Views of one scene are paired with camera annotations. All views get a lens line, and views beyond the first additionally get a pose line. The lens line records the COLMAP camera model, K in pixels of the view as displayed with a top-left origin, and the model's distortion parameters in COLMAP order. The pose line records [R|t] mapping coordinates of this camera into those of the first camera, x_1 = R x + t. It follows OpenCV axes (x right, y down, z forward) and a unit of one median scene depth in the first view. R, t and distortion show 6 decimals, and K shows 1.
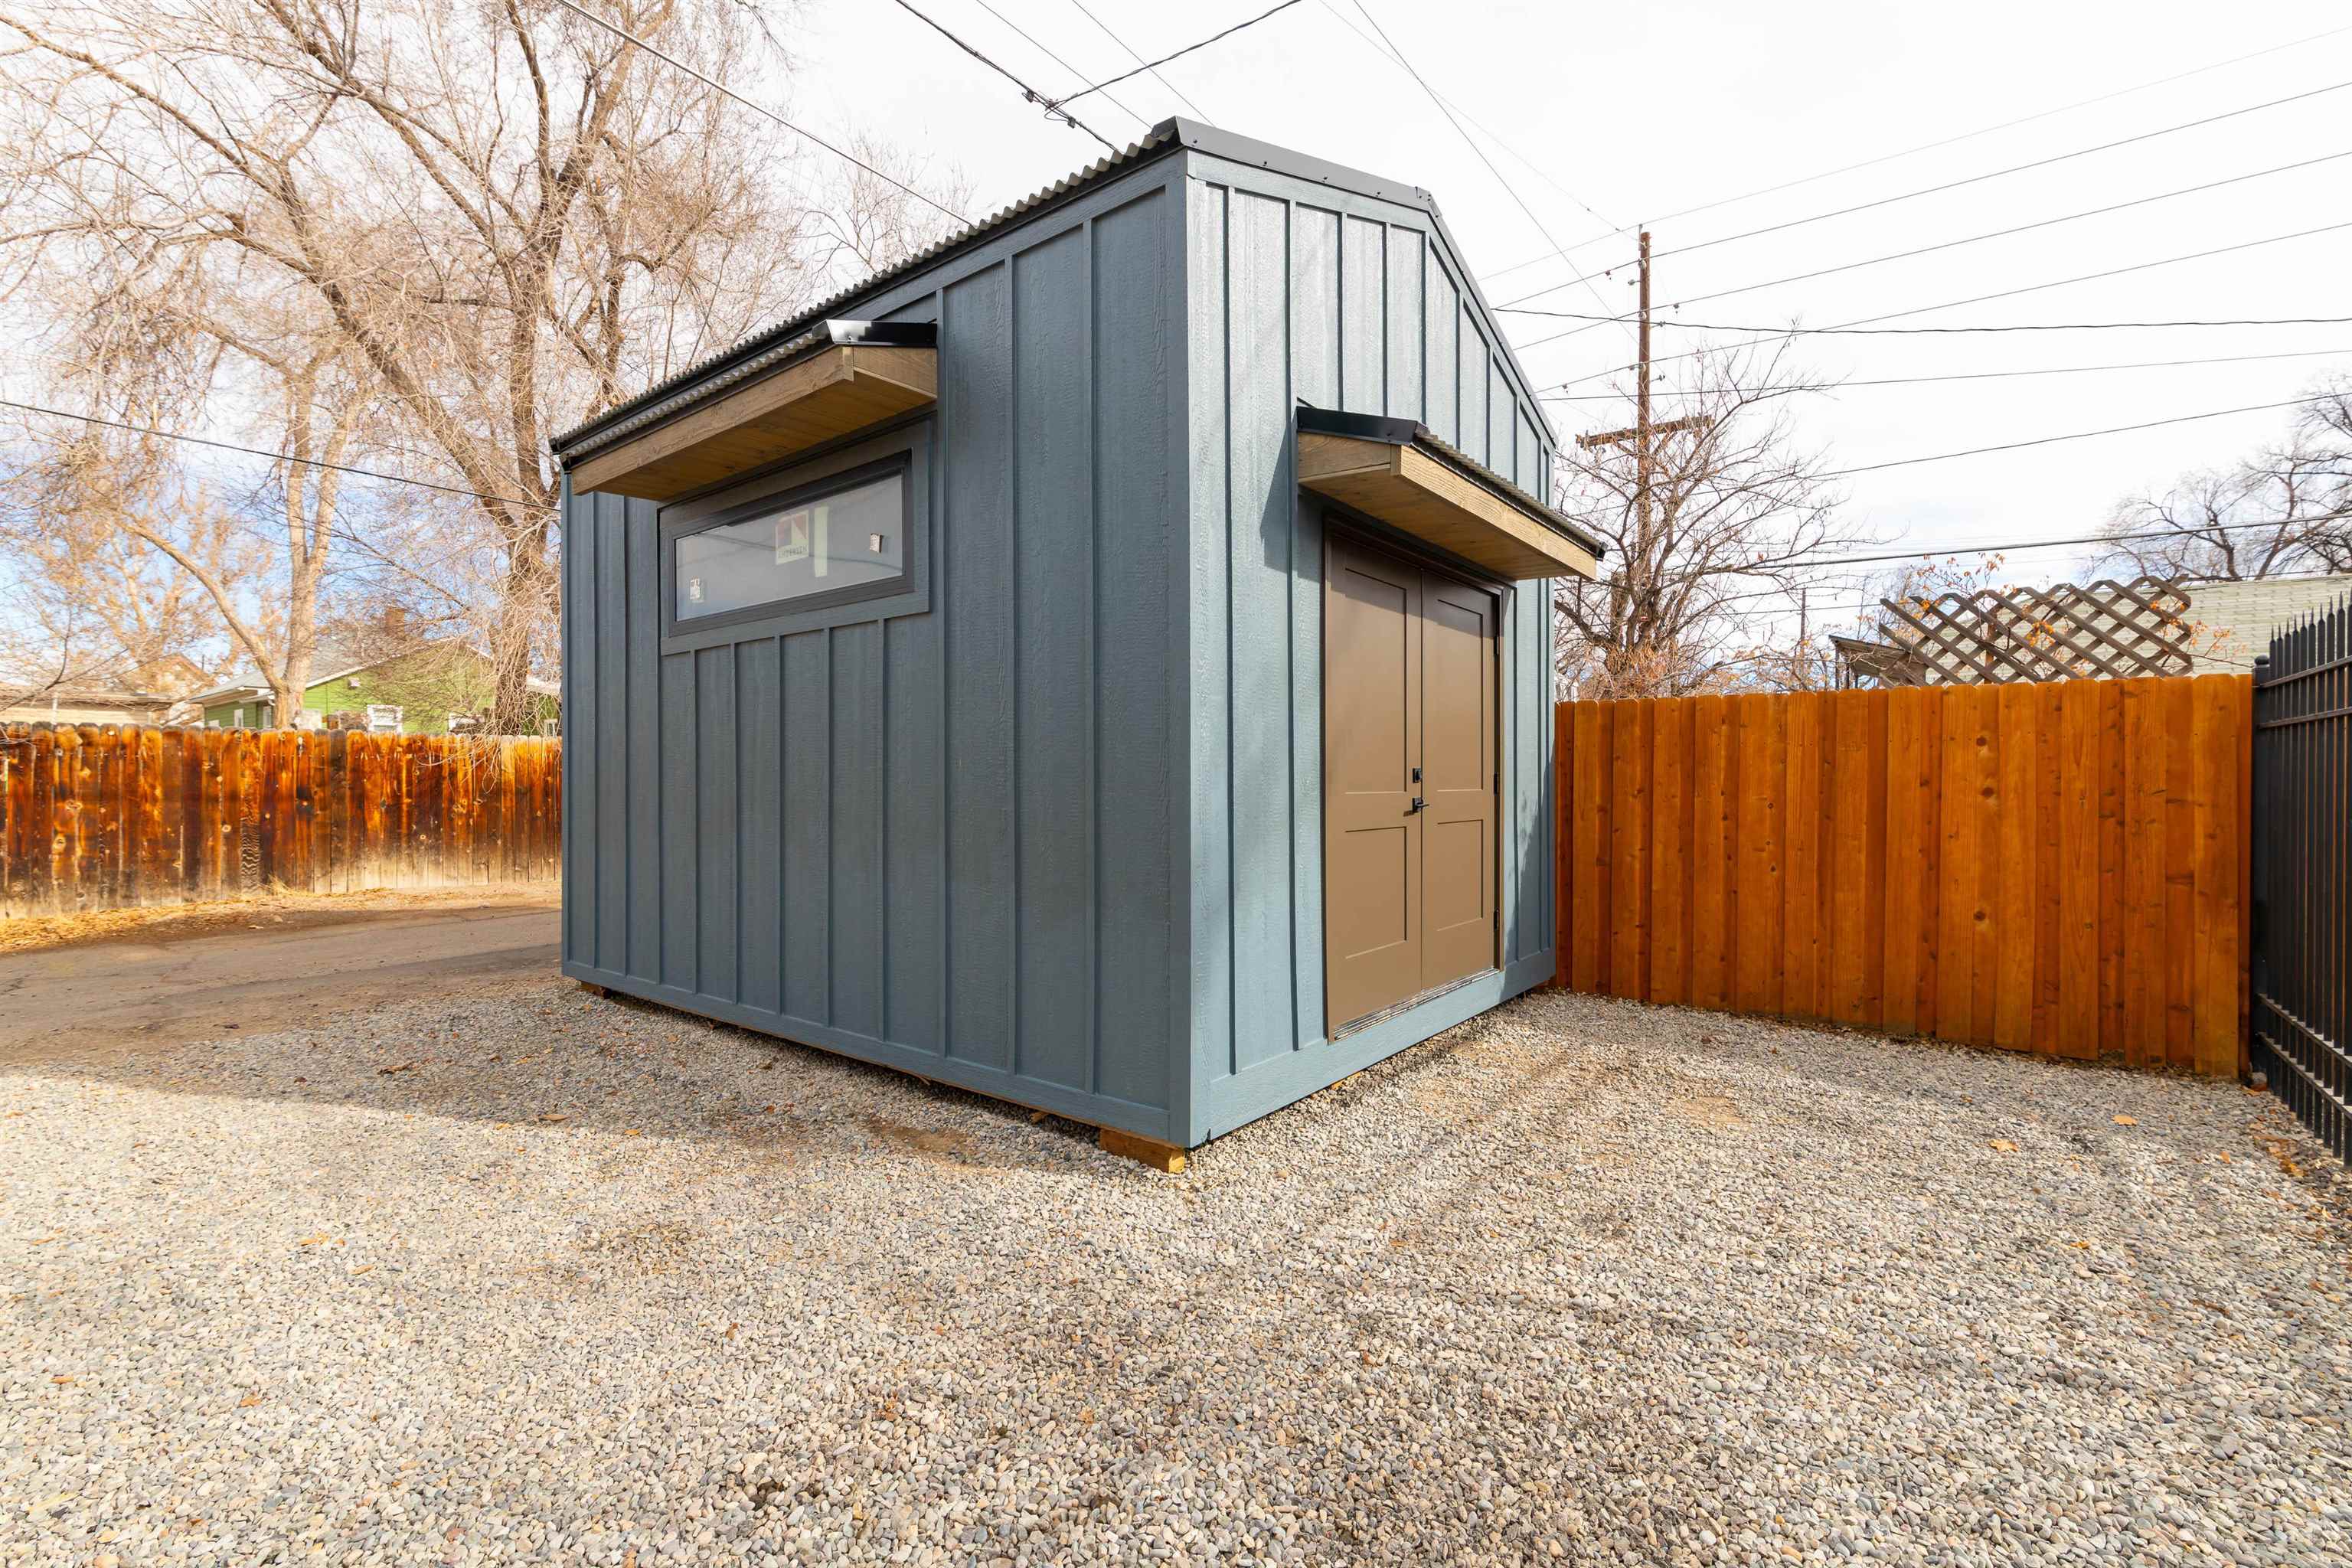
lens RADIAL K [[1015.1, 0, 1176.0], [0, 1015.1, 784.0], [0, 0, 1]] dist [0.002048, -0.000005]
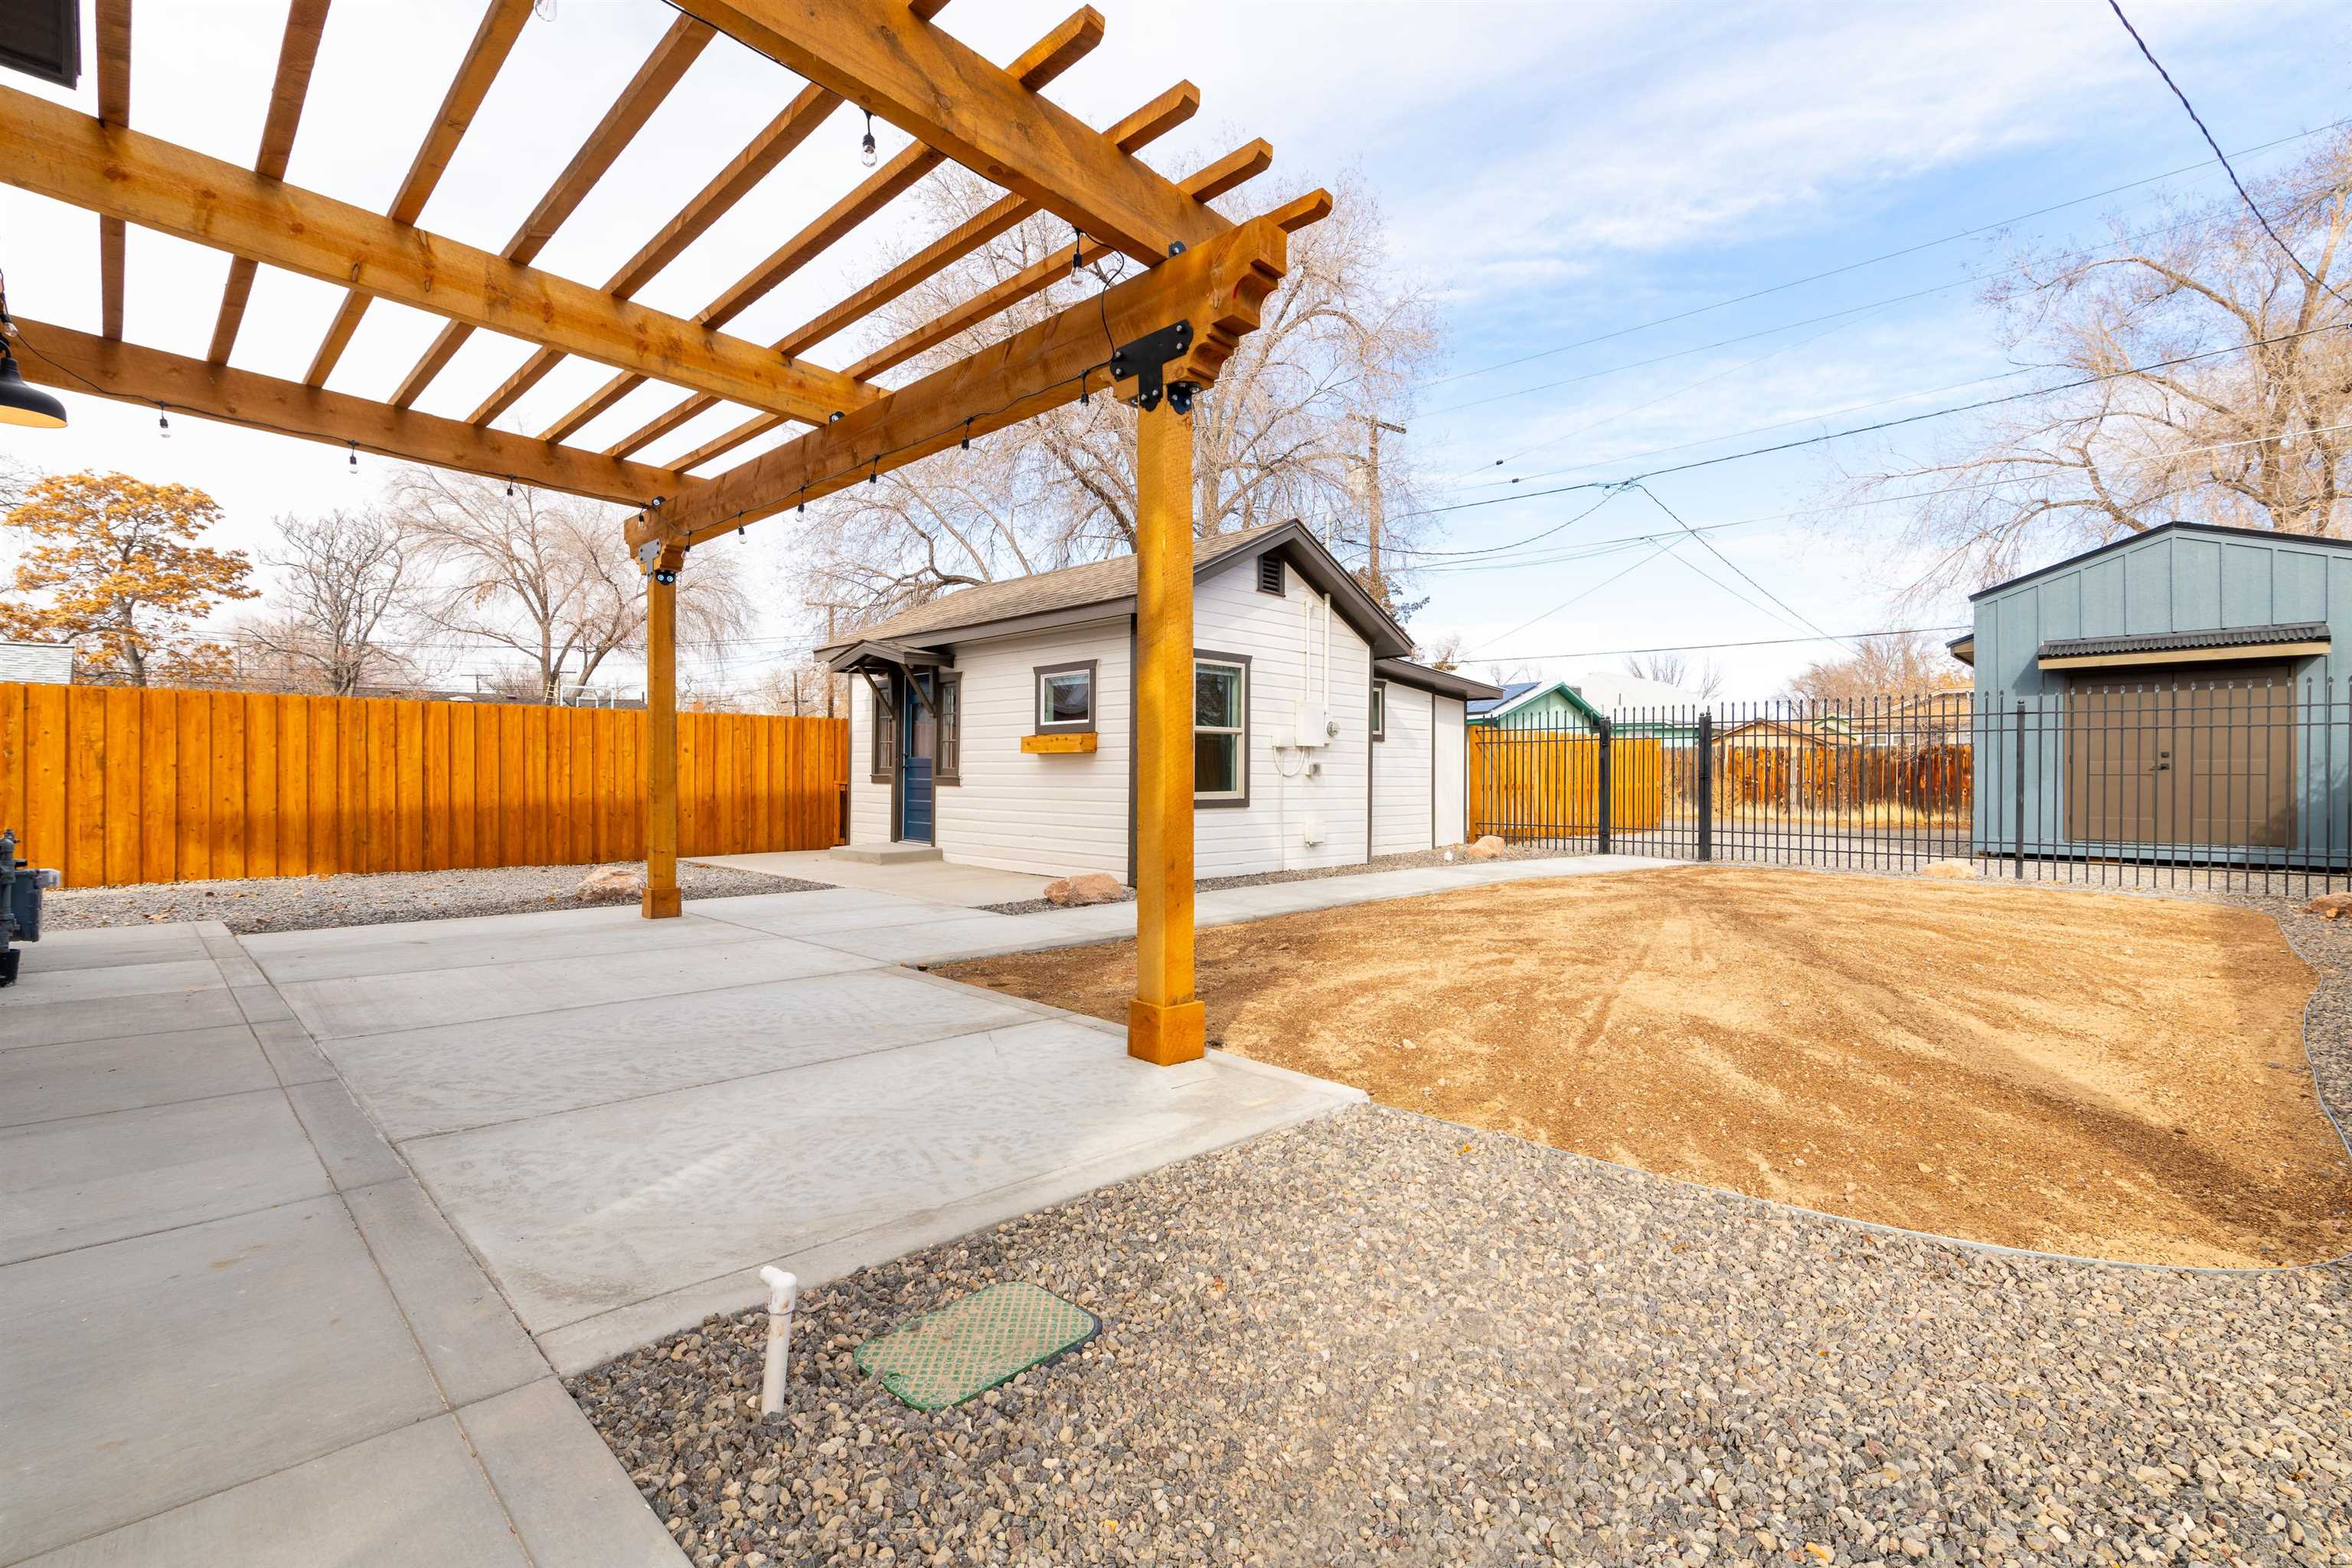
lens RADIAL K [[1016.0, 0, 1226.4], [0, 1016.0, 782.9], [0, 0, 1]] dist [-0.000228, -0.000433]
pose [[-0.099868, 0.004619, -0.994990, 1.409591], [-0.004434, 0.999977, 0.005087, 0.028791], [0.994991, 0.004920, -0.099845, -0.503833]]
